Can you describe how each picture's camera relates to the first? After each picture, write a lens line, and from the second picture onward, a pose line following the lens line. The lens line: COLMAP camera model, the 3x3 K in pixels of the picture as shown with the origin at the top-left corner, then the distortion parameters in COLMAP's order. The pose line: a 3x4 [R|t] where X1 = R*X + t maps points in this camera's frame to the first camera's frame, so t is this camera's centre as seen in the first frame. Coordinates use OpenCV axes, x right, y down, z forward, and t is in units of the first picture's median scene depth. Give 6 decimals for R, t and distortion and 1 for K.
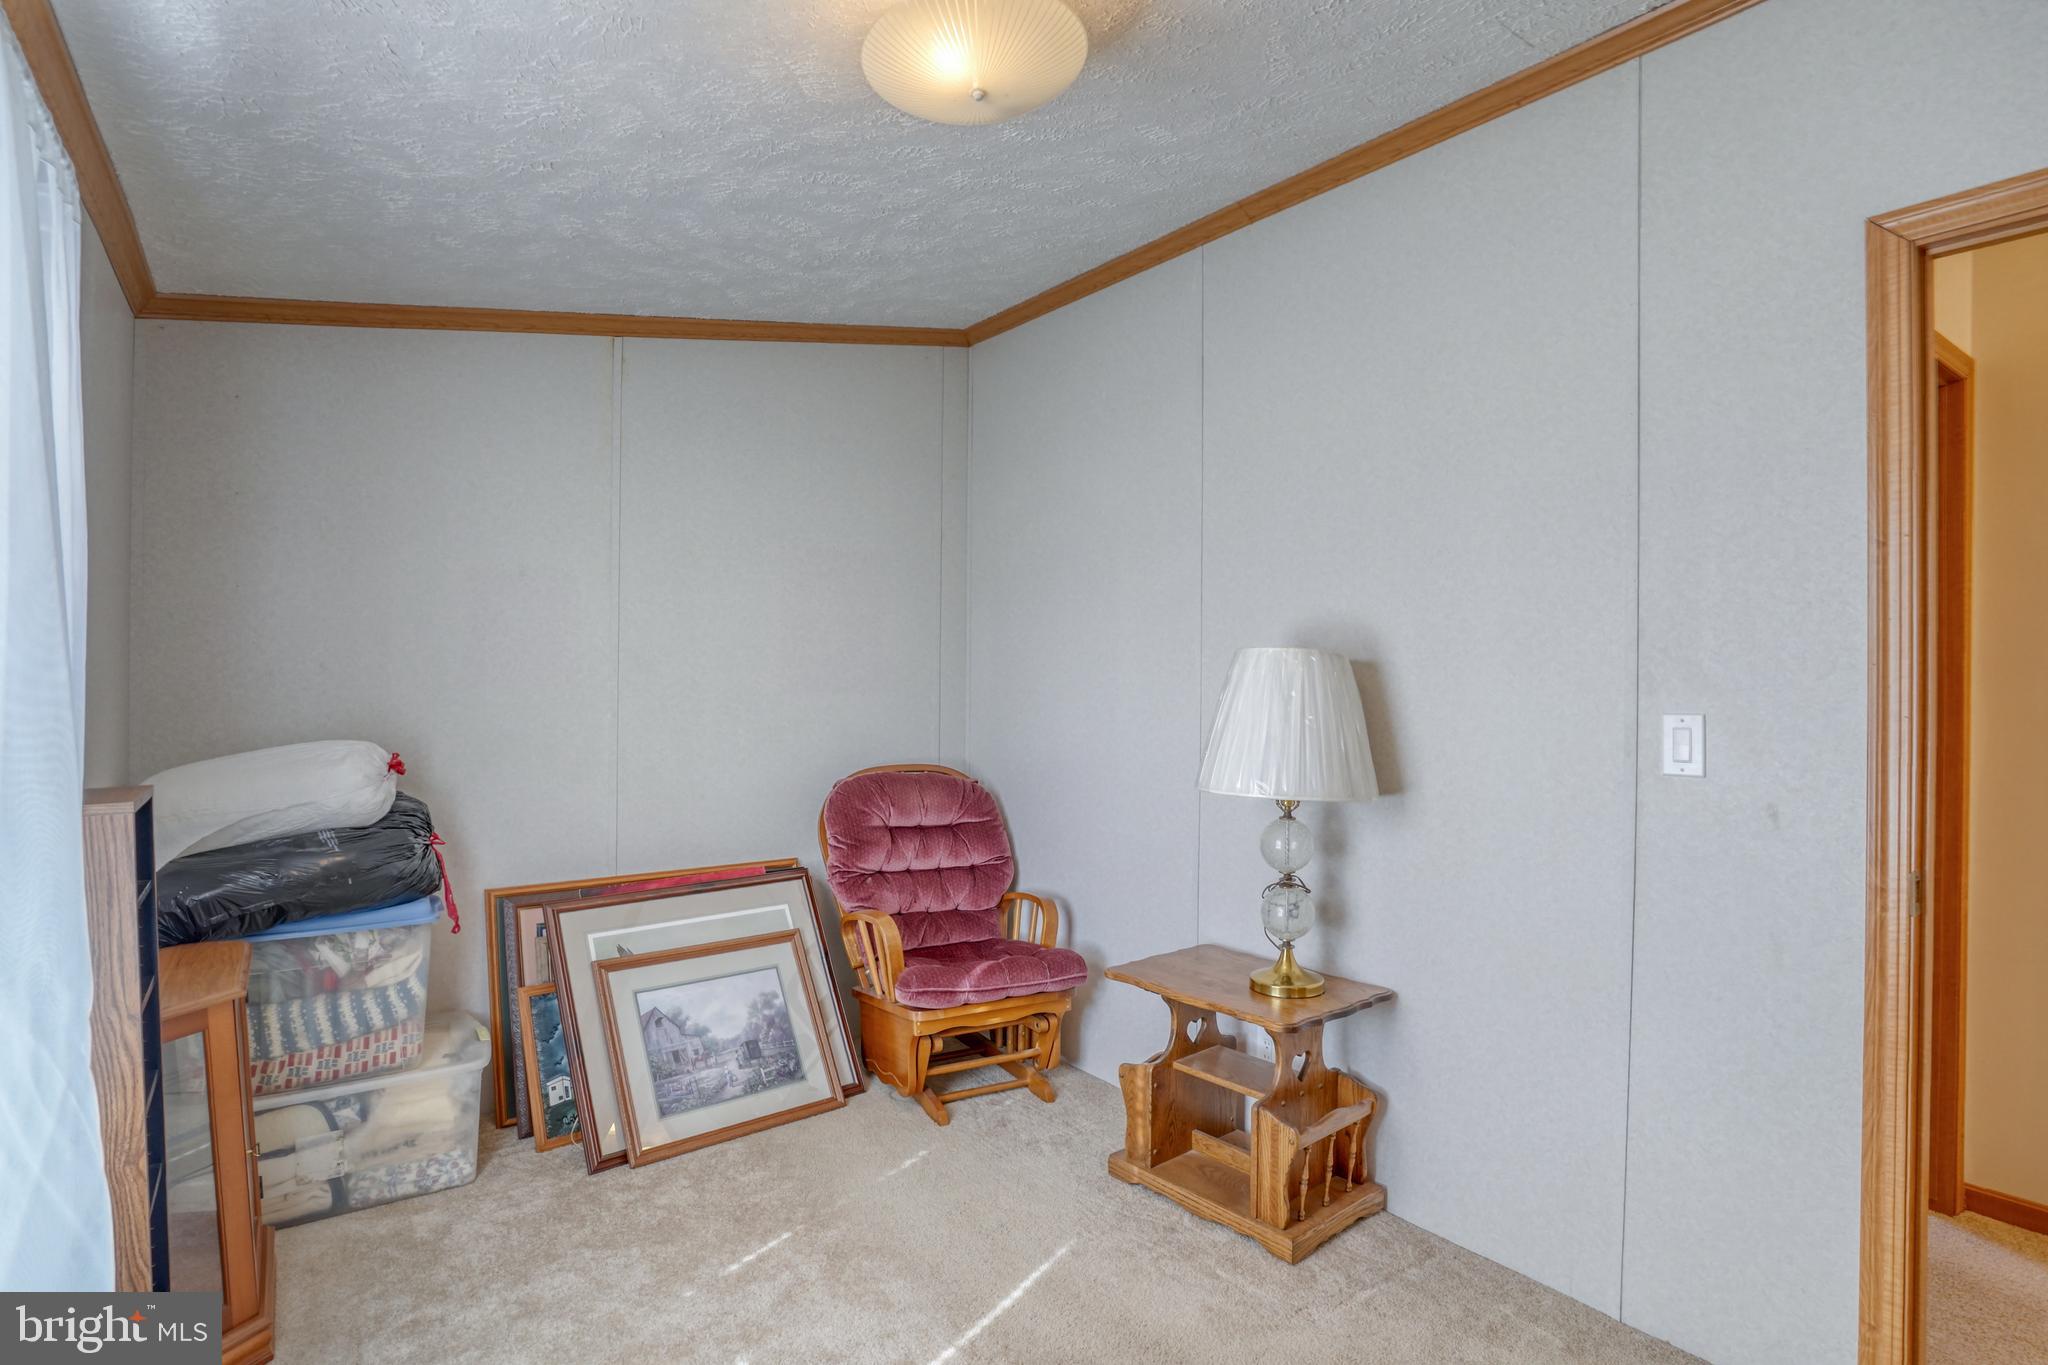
lens RADIAL K [[1053.1, 0, 1016.1], [0, 1053.1, 656.9], [0, 0, 1]] dist [-0.073415, 0.038556]
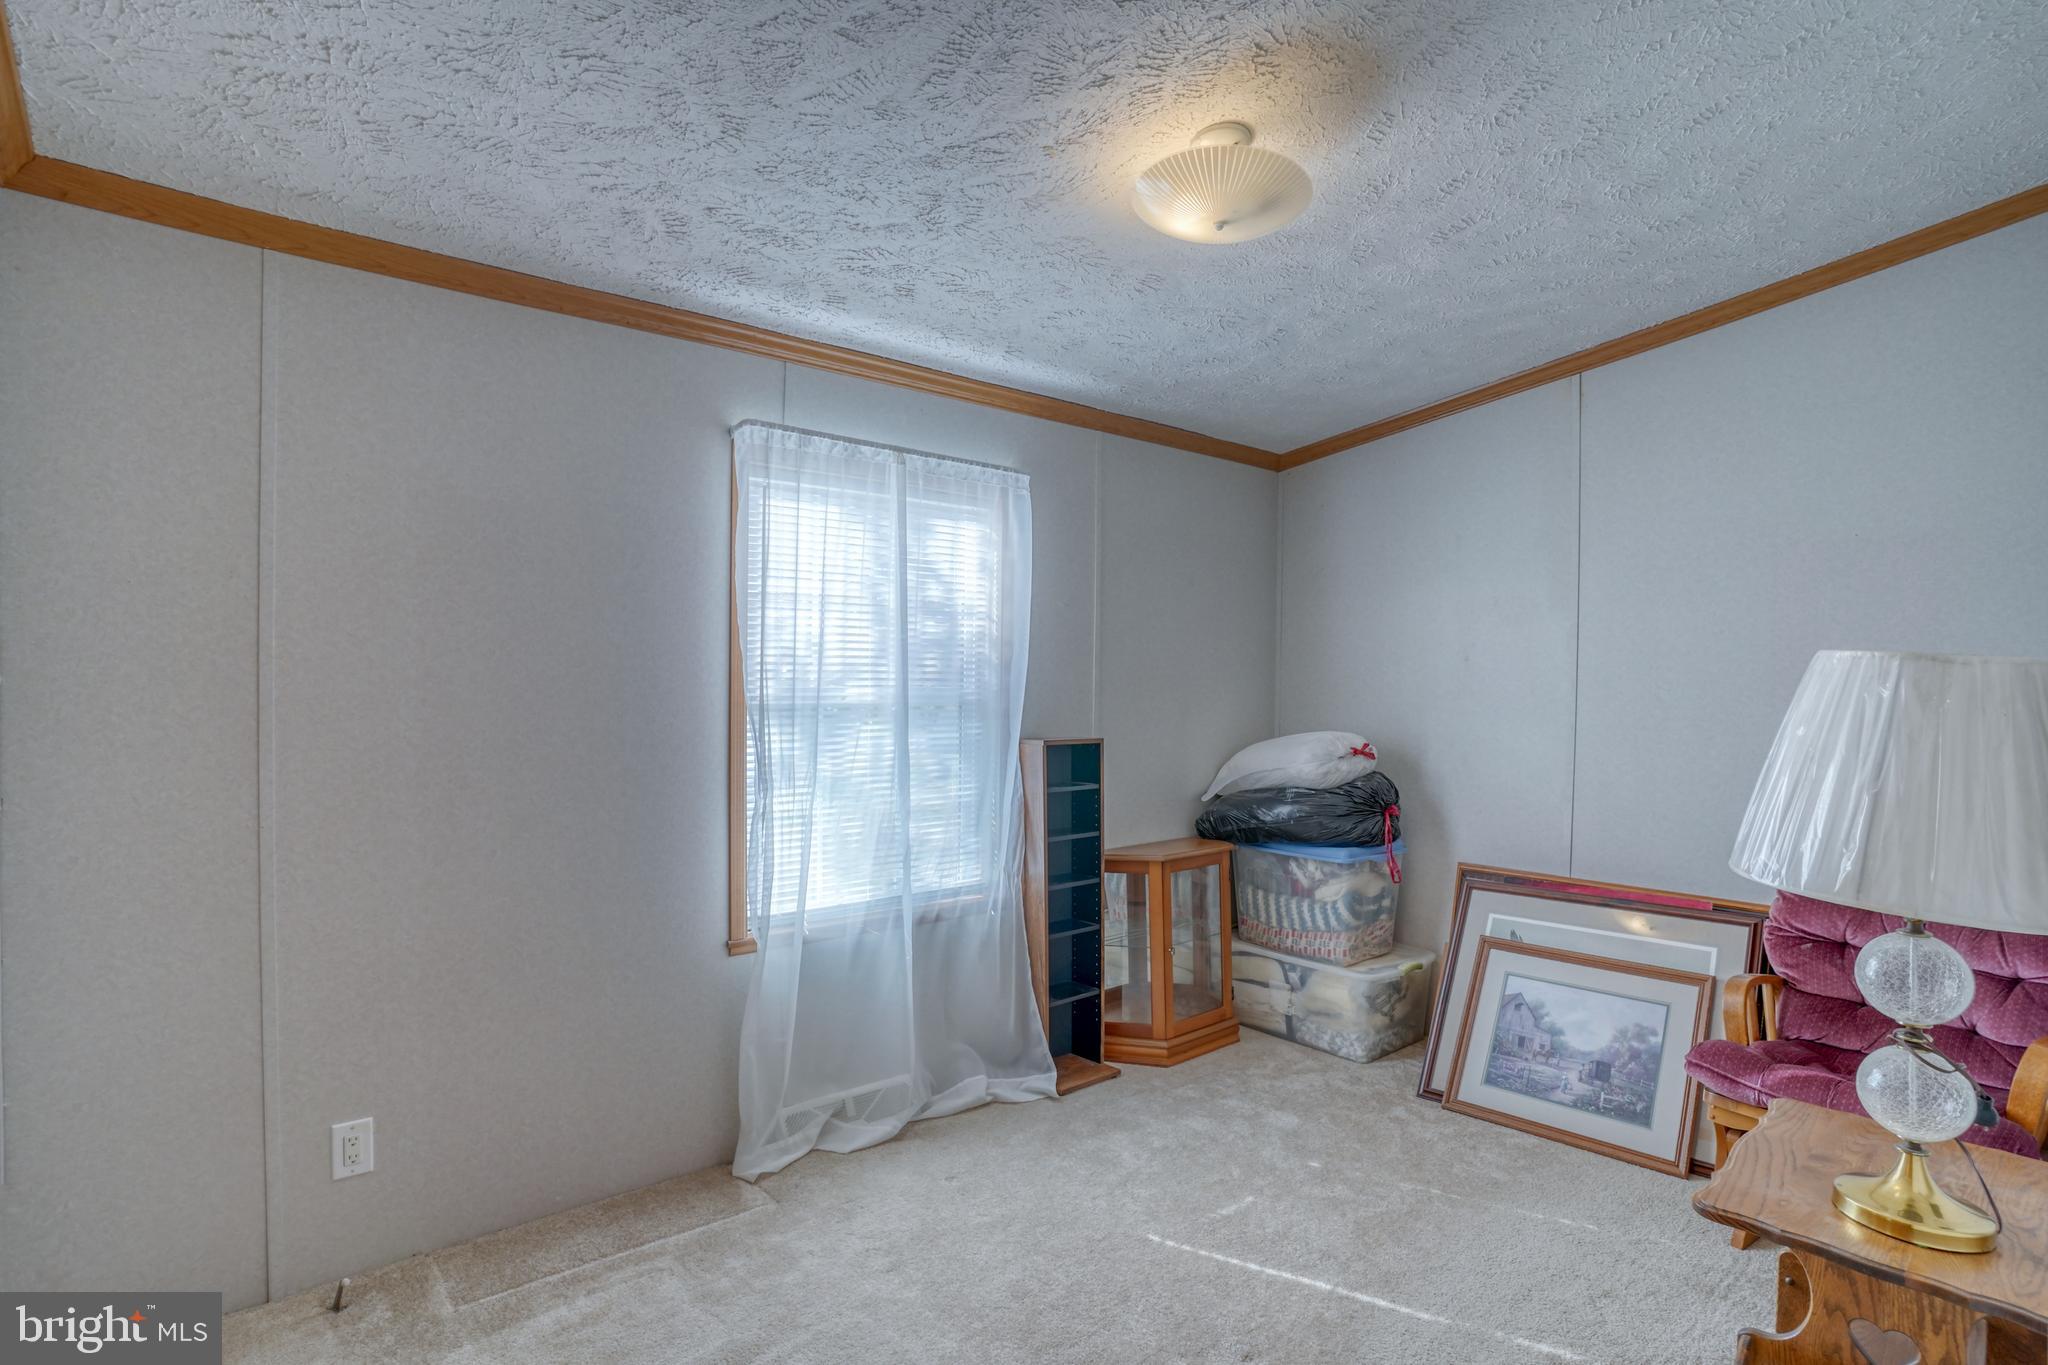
lens RADIAL K [[1053.1, 0, 1016.1], [0, 1053.1, 656.9], [0, 0, 1]] dist [-0.073415, 0.038556]
pose [[0.072508, -0.024403, -0.997069, 0.720003], [0.001819, 0.999702, -0.024336, 0.009043], [0.997366, -0.000049, 0.072531, 0.396939]]
